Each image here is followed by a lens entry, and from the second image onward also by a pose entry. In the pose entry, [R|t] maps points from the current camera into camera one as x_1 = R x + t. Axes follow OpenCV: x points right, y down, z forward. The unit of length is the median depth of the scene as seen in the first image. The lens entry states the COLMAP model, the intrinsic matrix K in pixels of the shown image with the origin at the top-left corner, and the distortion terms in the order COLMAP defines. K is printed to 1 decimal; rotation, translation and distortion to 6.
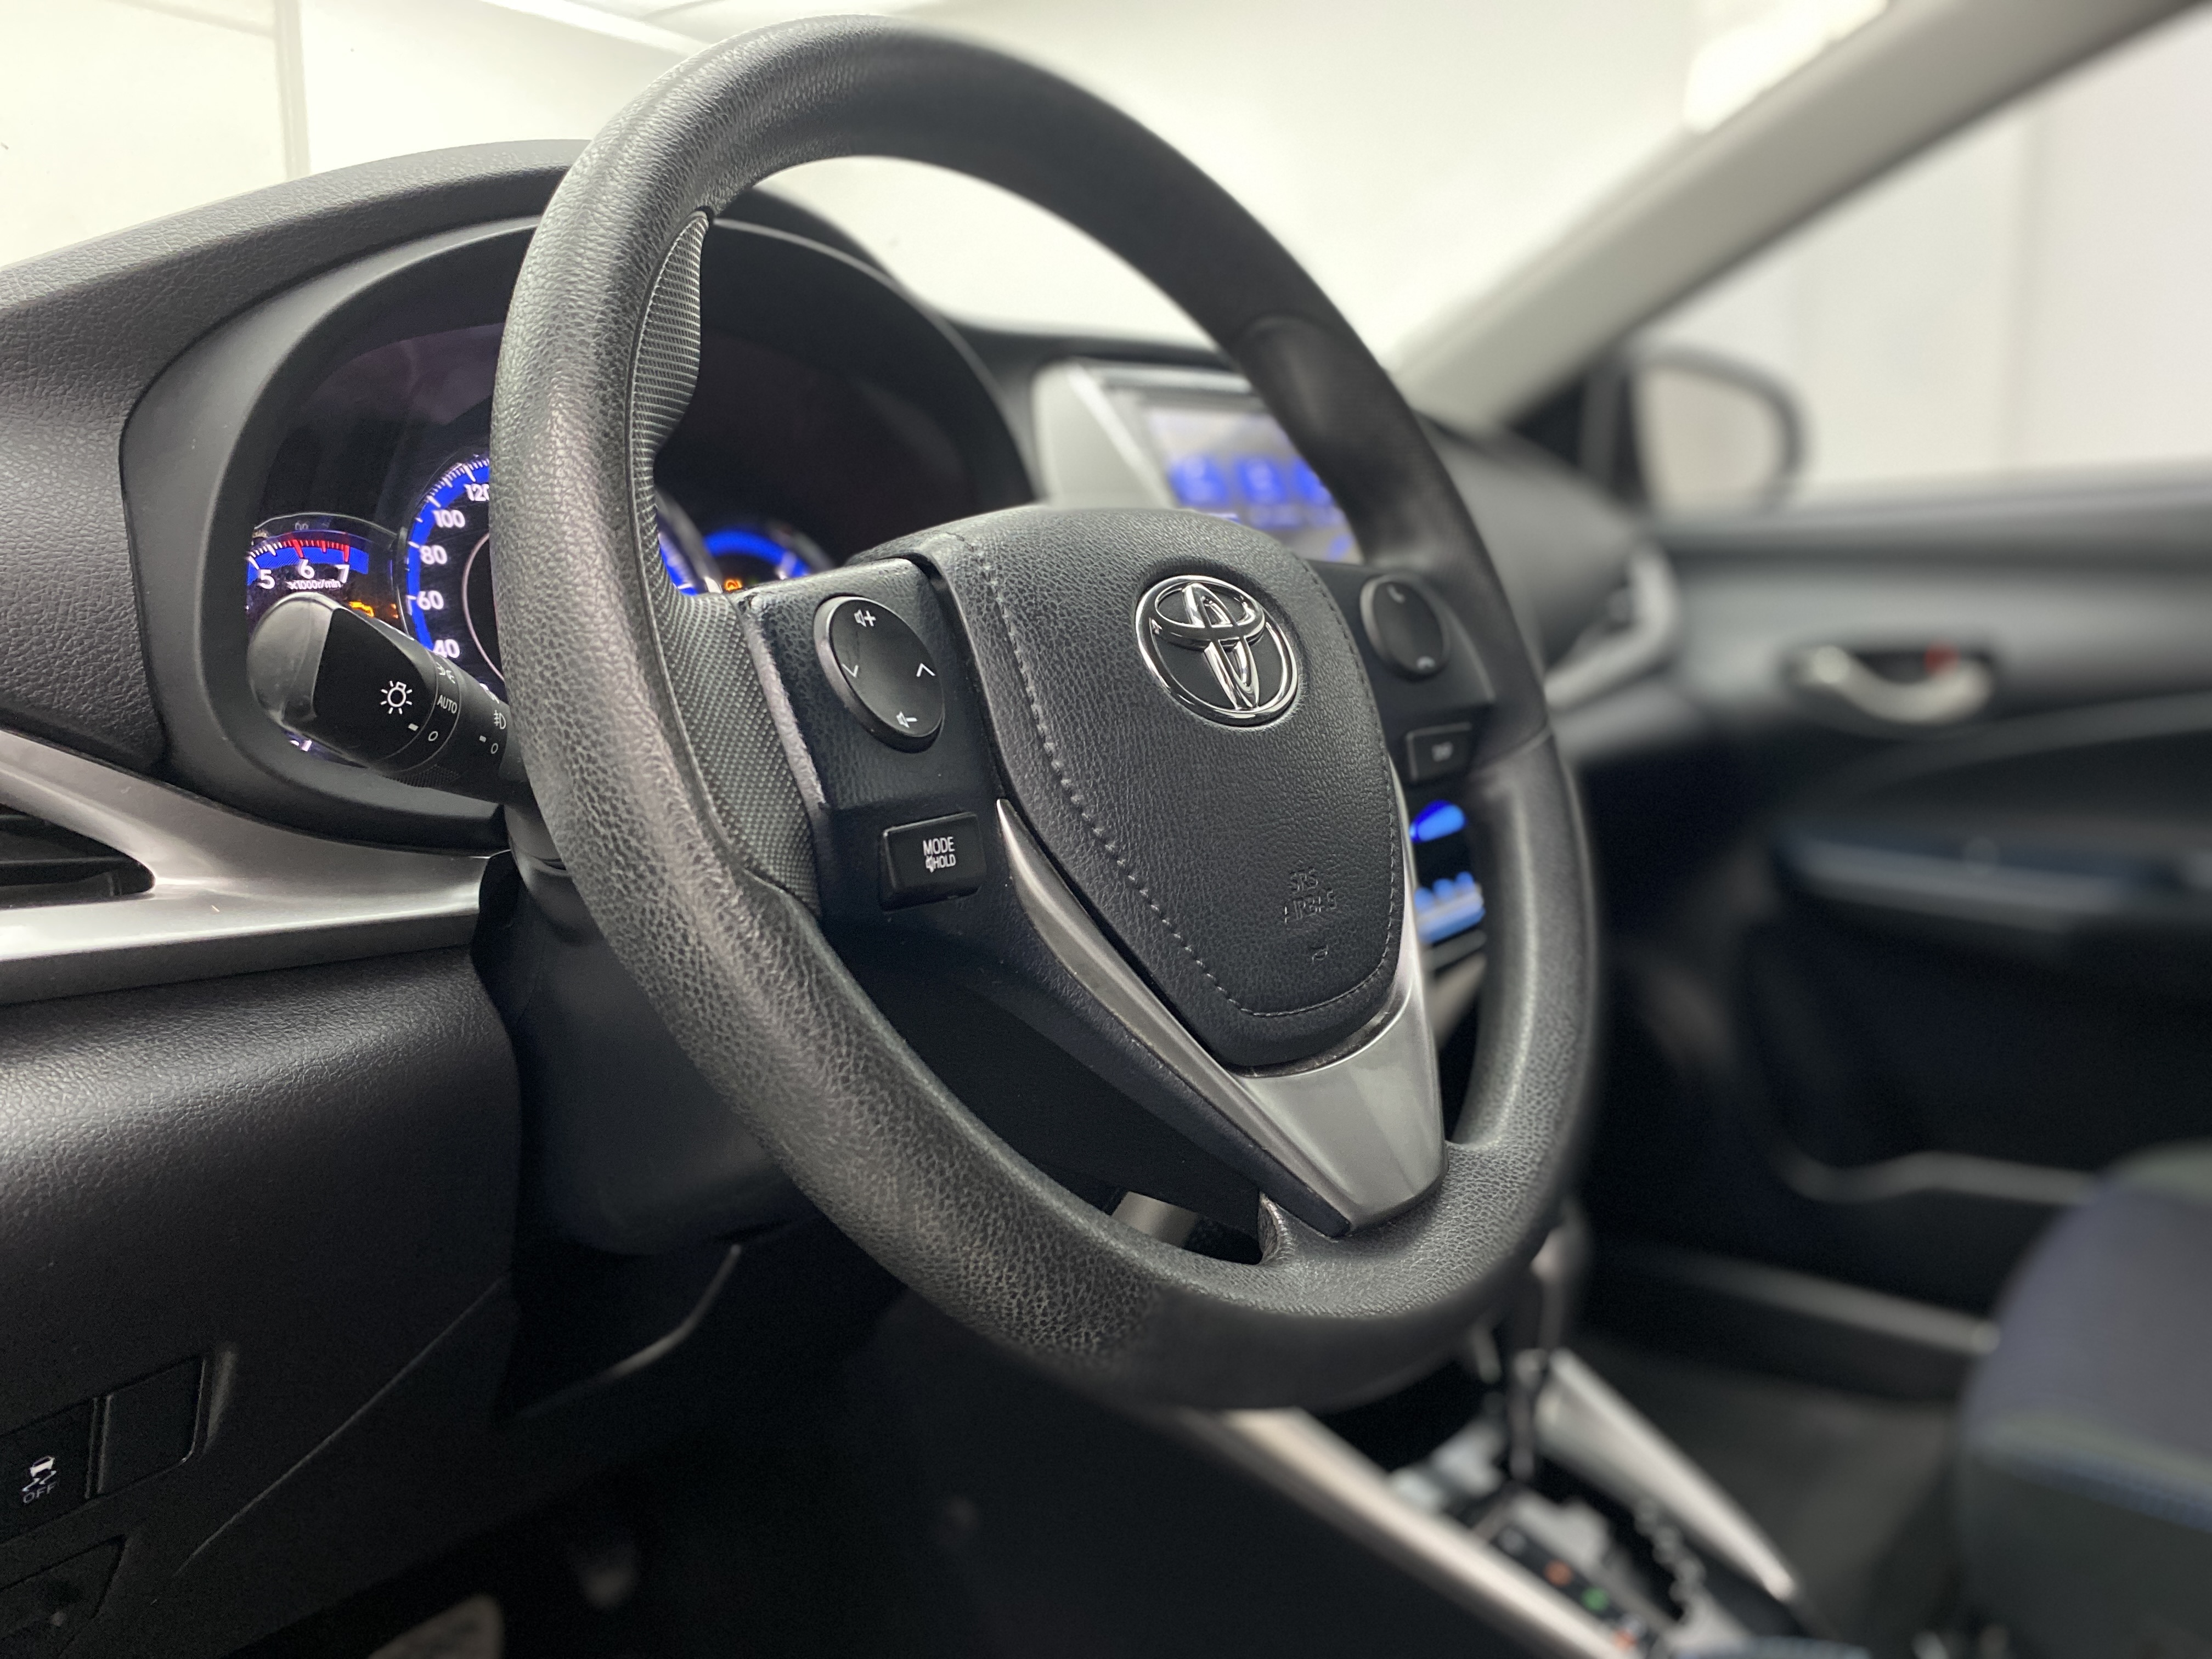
lens RADIAL K [[1695.9, 0, 1113.7], [0, 1695.9, 813.6], [0, 0, 1]] dist [0.023656, -0.008521]
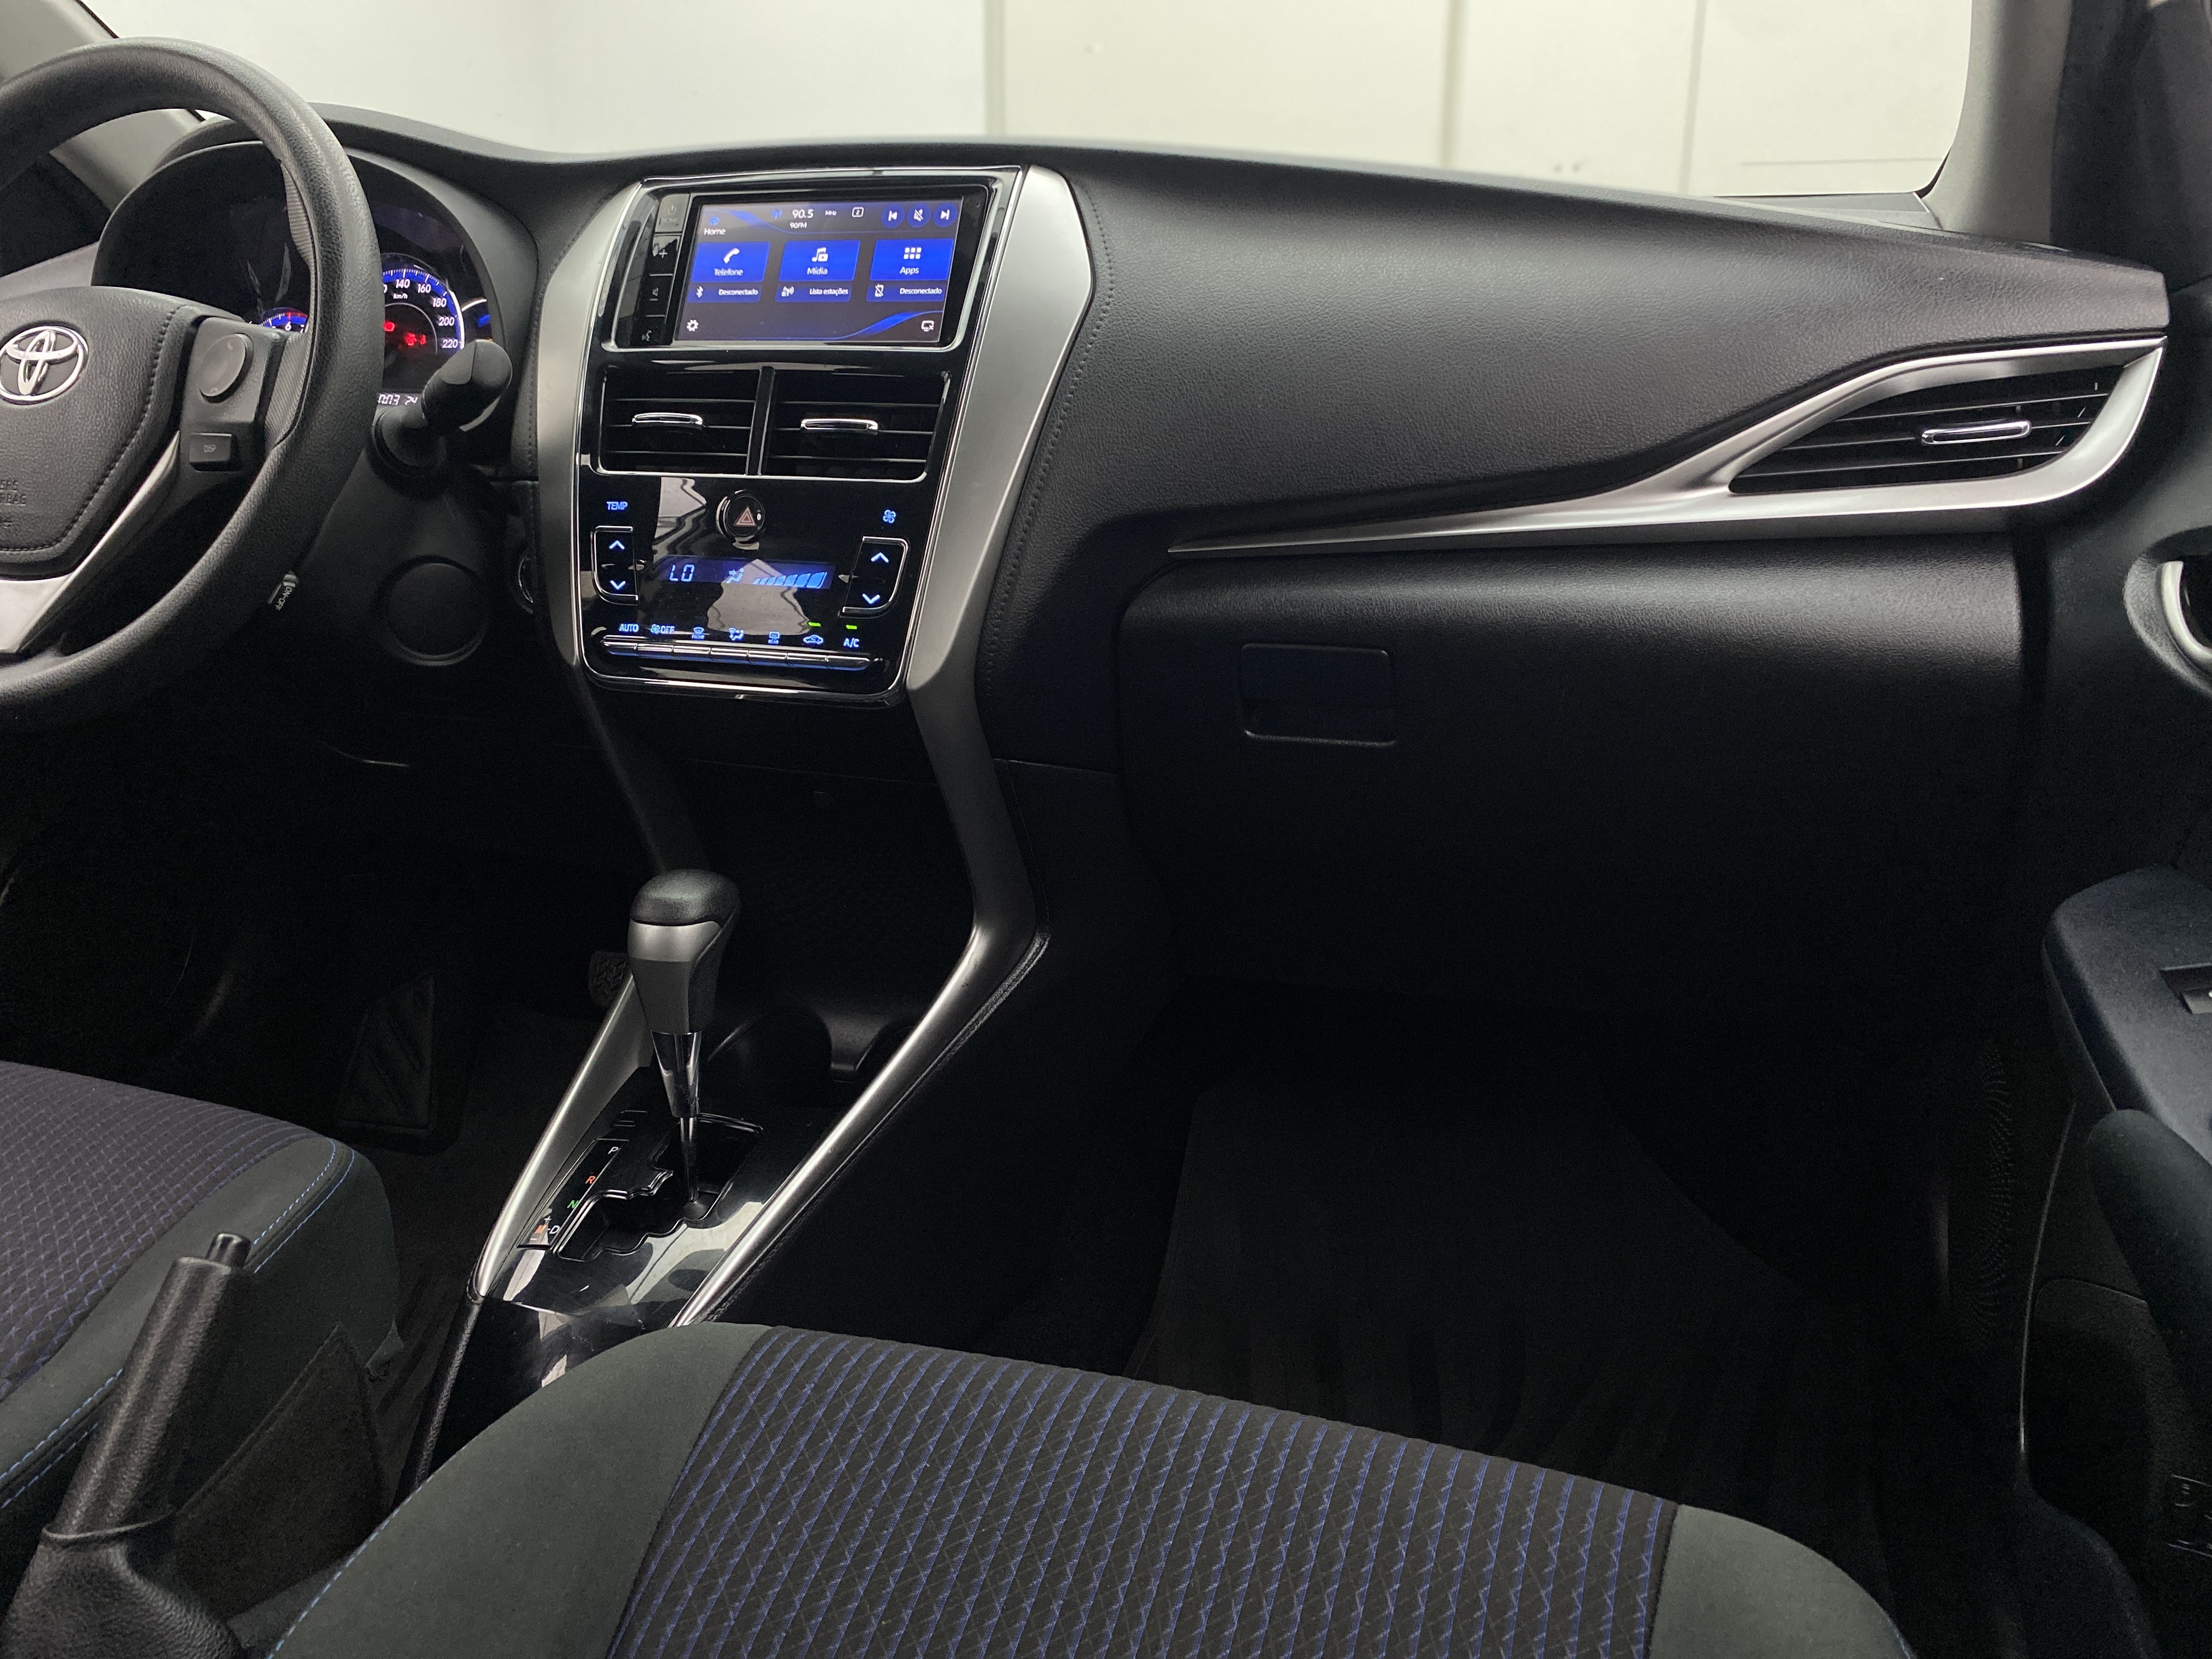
lens RADIAL K [[1695.9, 0, 1096.9], [0, 1695.9, 811.3], [0, 0, 1]] dist [0.023656, -0.008521]
pose [[0.311349, 0.263591, -0.913007, 2.023628], [-0.158159, 0.961734, 0.223724, -0.201863], [0.937042, 0.074744, 0.341125, 1.288748]]
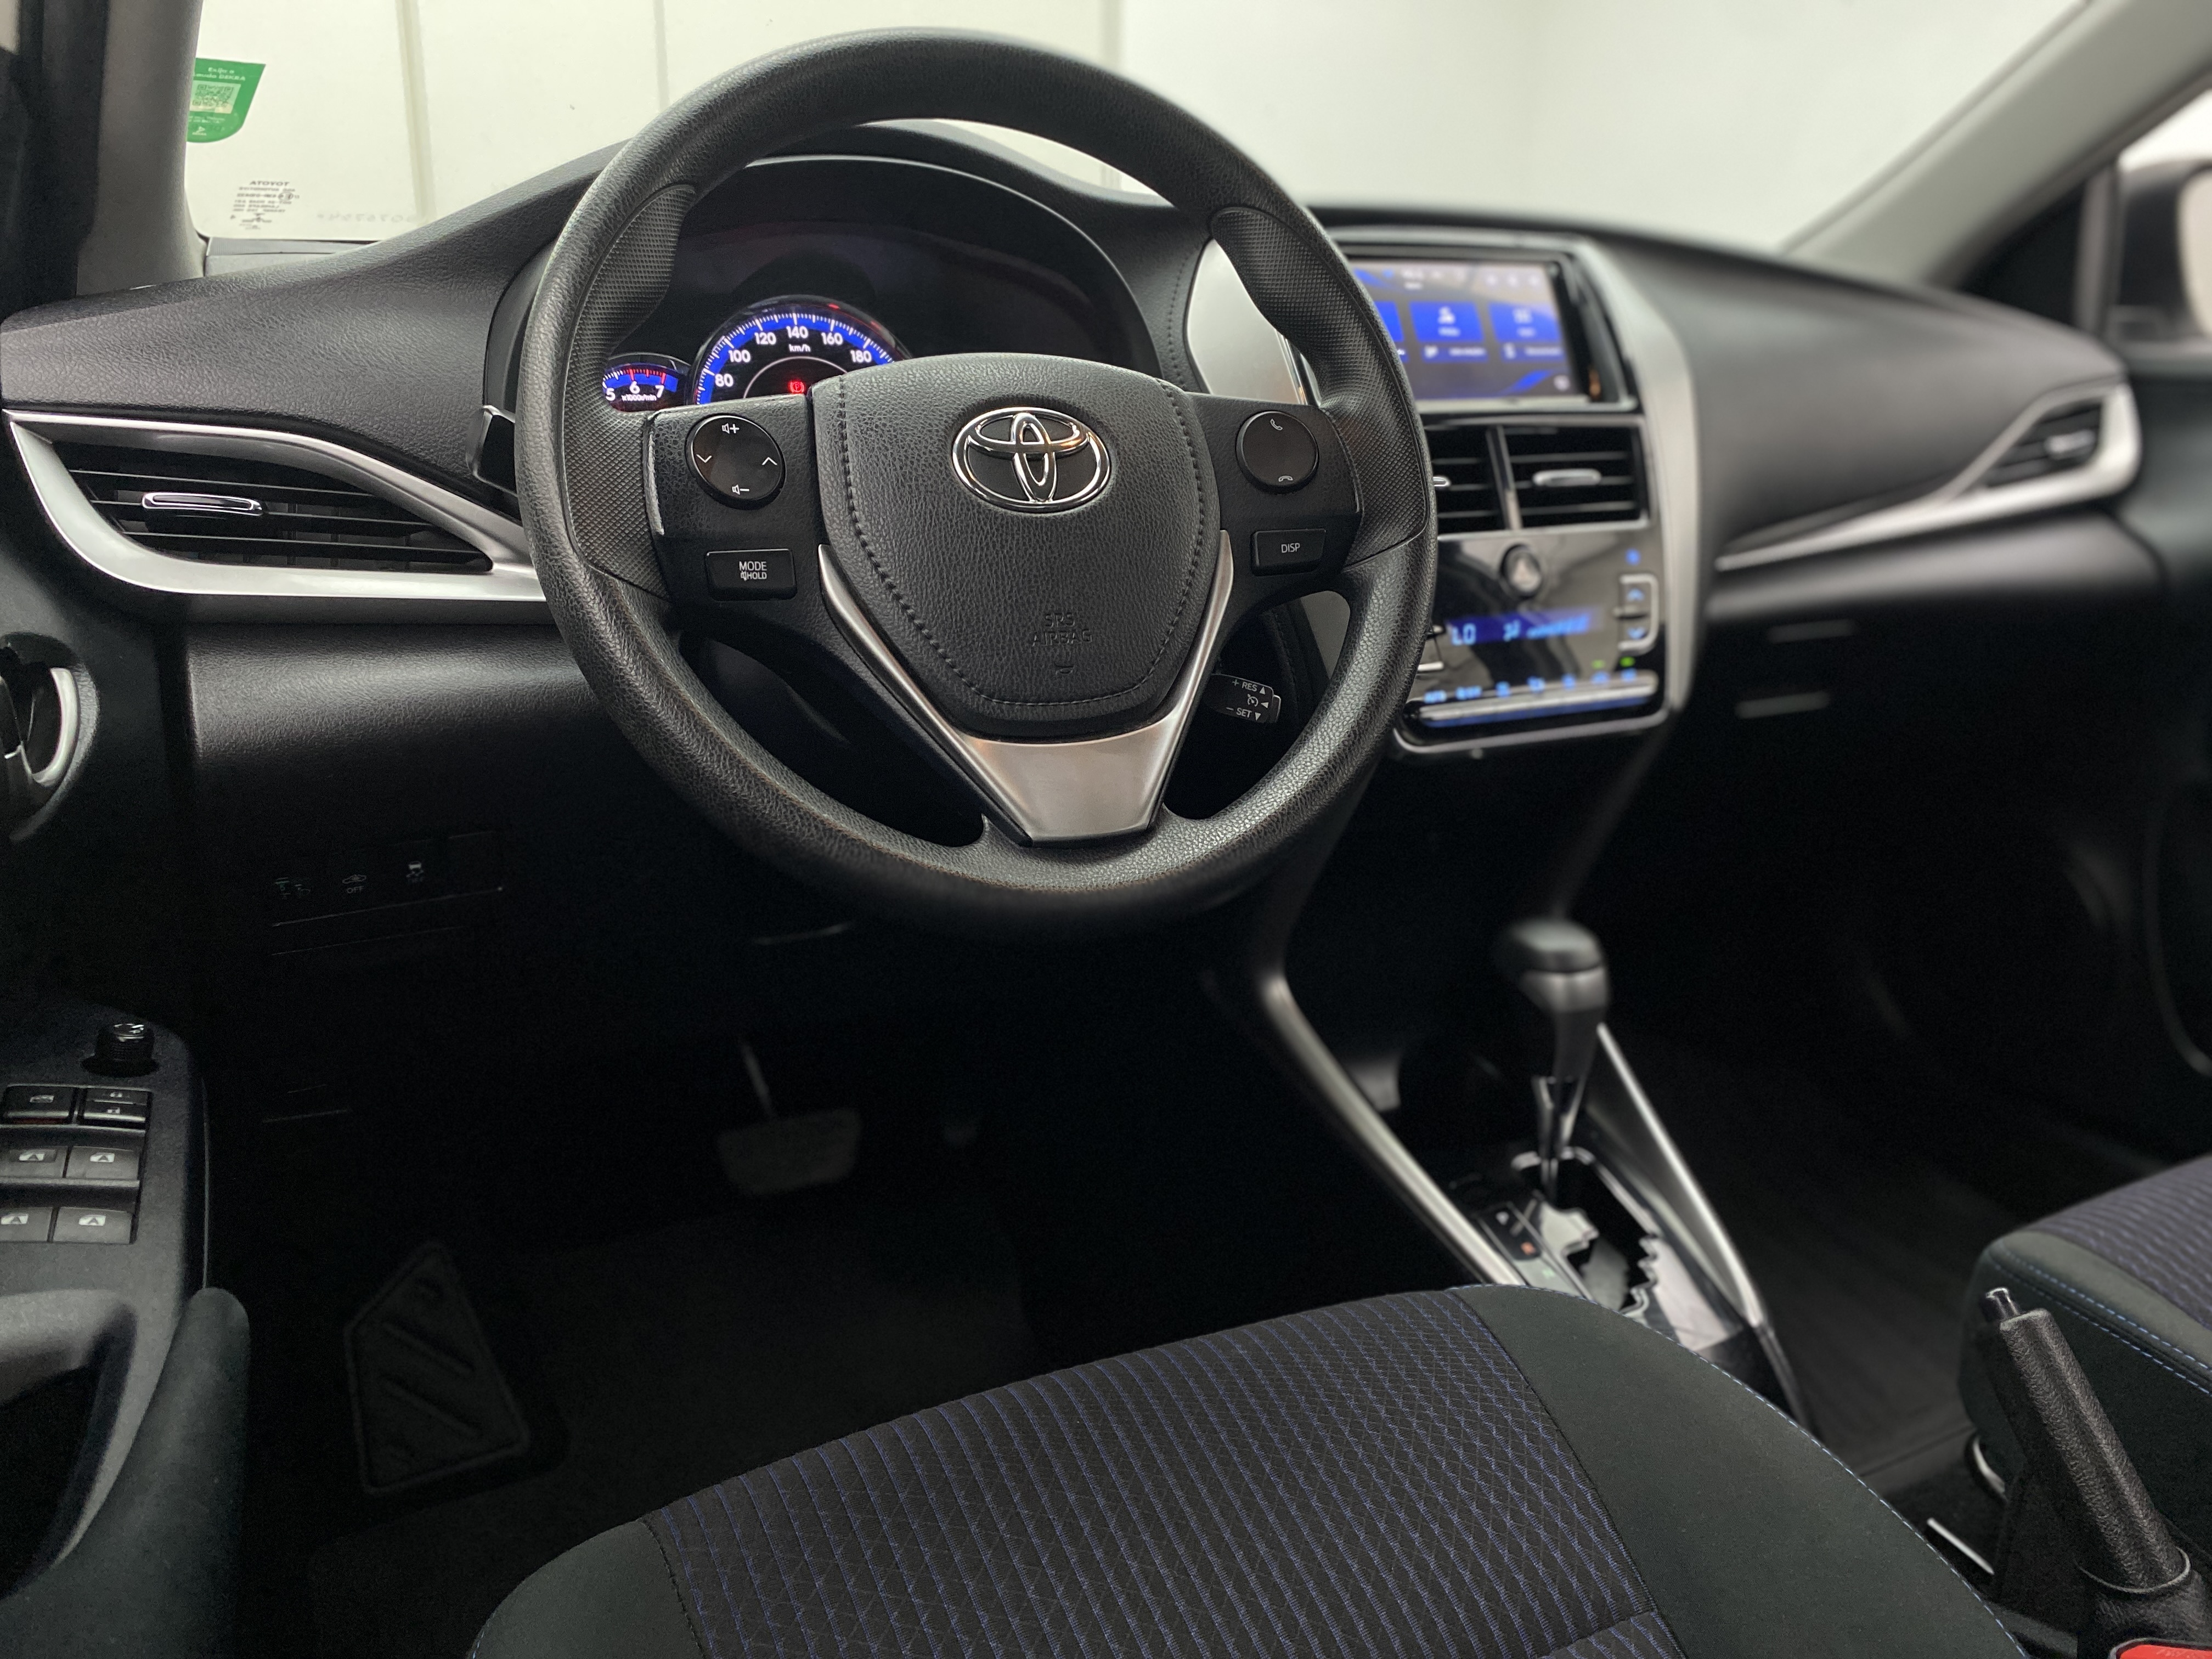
lens RADIAL K [[1695.9, 0, 1137.8], [0, 1695.9, 813.4], [0, 0, 1]] dist [0.023656, -0.008521]
pose [[0.890589, 0.130602, -0.435654, 0.714786], [-0.083589, 0.988569, 0.125478, 0.012823], [0.447062, -0.075333, 0.891325, -0.258401]]
